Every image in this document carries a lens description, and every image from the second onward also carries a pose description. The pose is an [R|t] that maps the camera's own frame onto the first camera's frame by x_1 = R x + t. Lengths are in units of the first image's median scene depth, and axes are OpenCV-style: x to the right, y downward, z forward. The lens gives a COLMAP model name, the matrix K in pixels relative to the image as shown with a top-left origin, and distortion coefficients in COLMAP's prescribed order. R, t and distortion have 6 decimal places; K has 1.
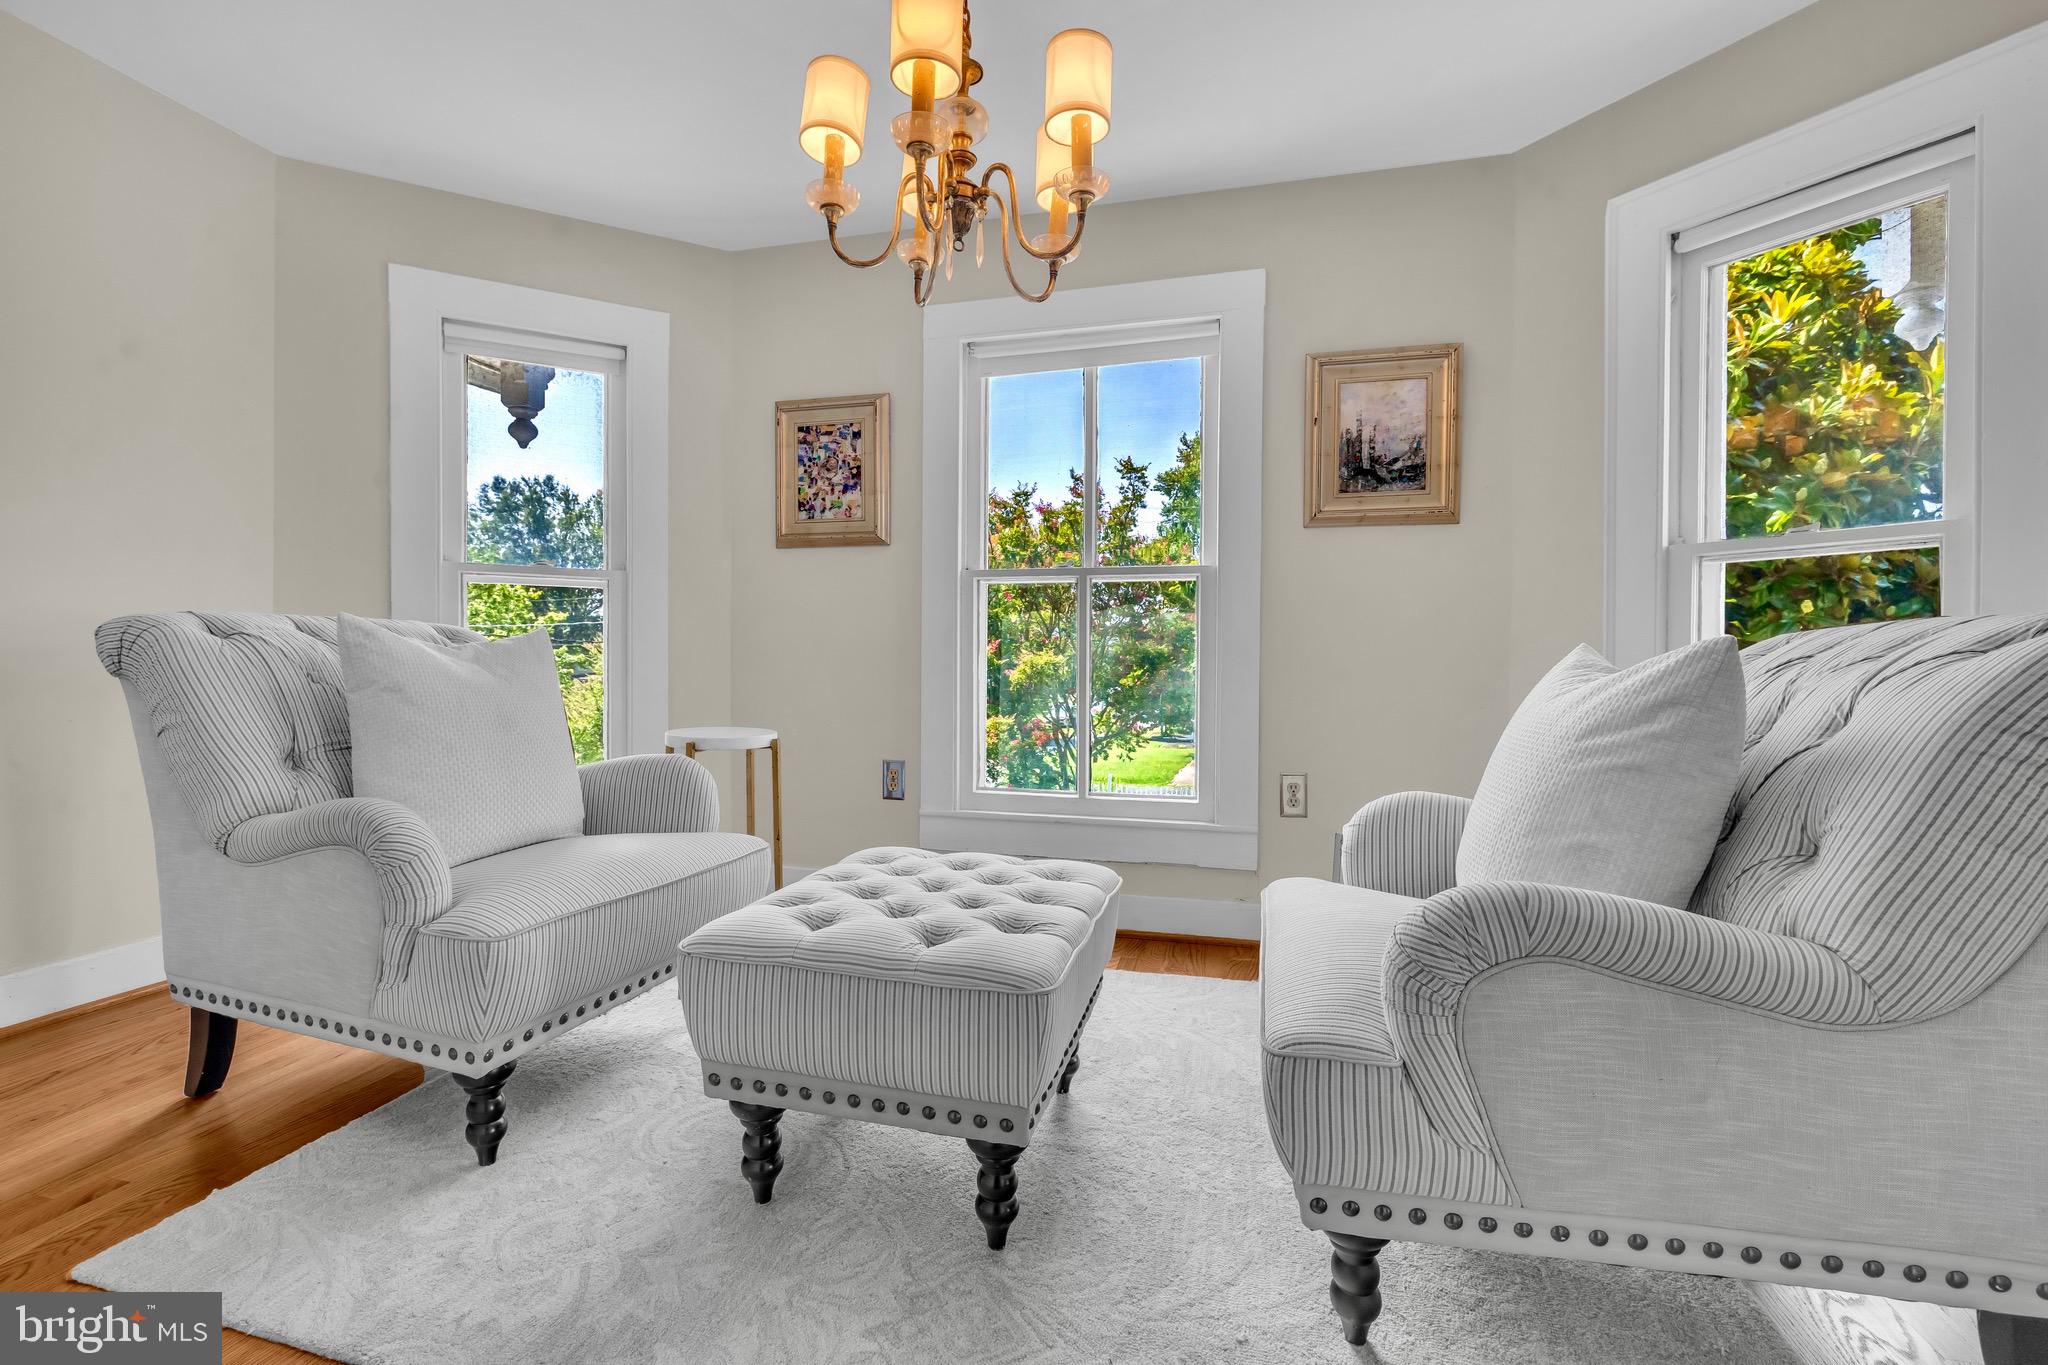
lens RADIAL K [[880.1, 0, 1036.4], [0, 880.1, 678.9], [0, 0, 1]] dist [-0.010160, 0.000943]
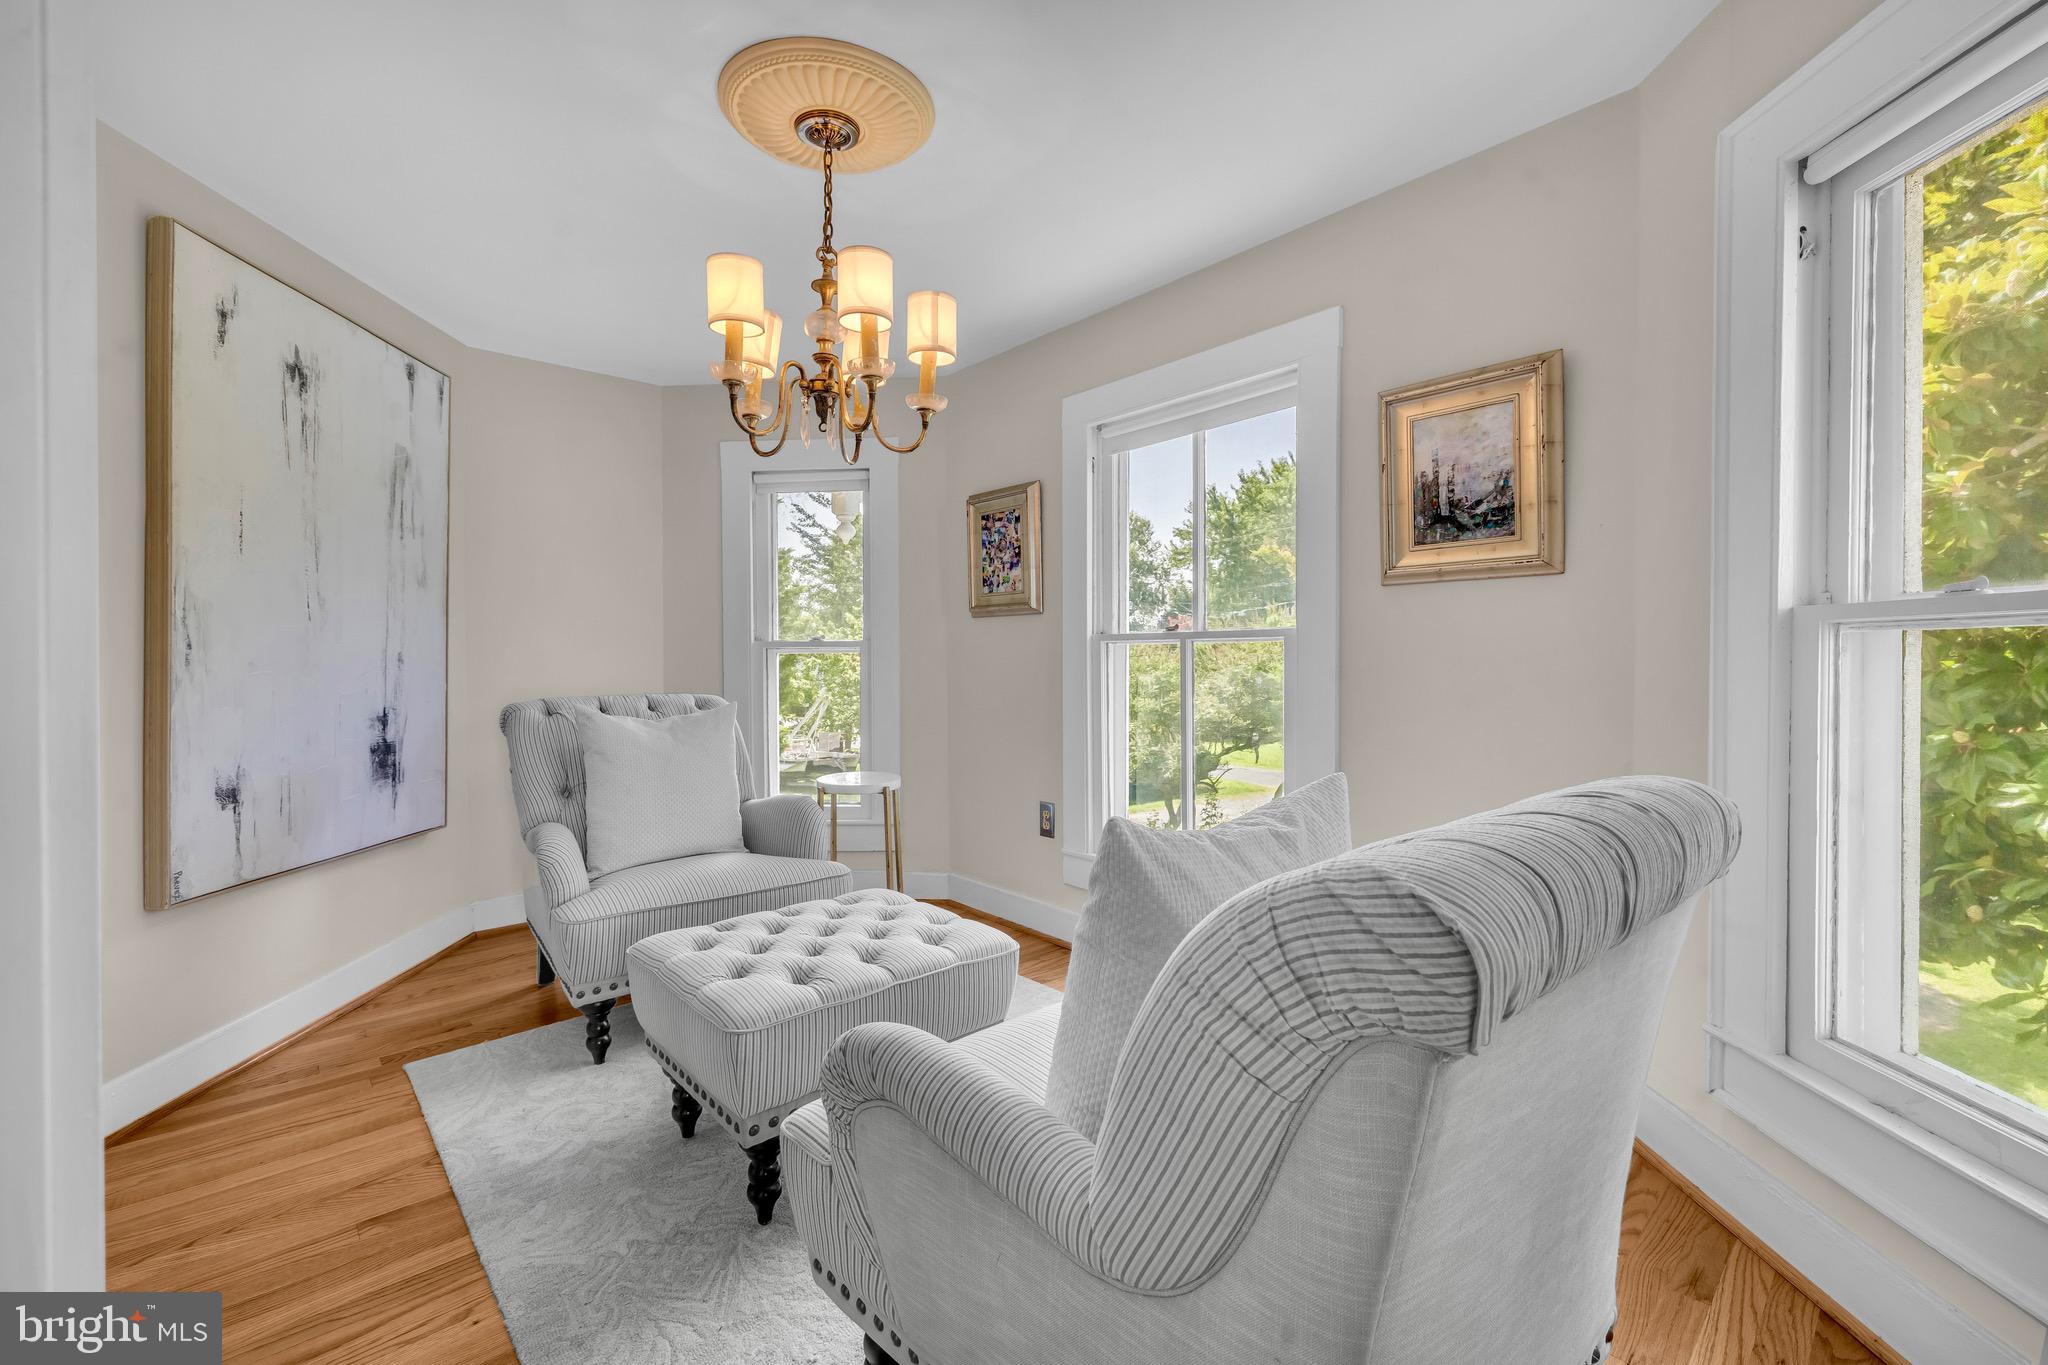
lens RADIAL K [[857.5, 0, 1028.6], [0, 857.5, 672.5], [0, 0, 1]] dist [0.002759, -0.000012]
pose [[0.837139, -0.001422, -0.546988, 0.492665], [-0.003480, 0.999963, -0.007926, -0.077169], [0.546979, 0.008539, 0.837103, 0.074812]]
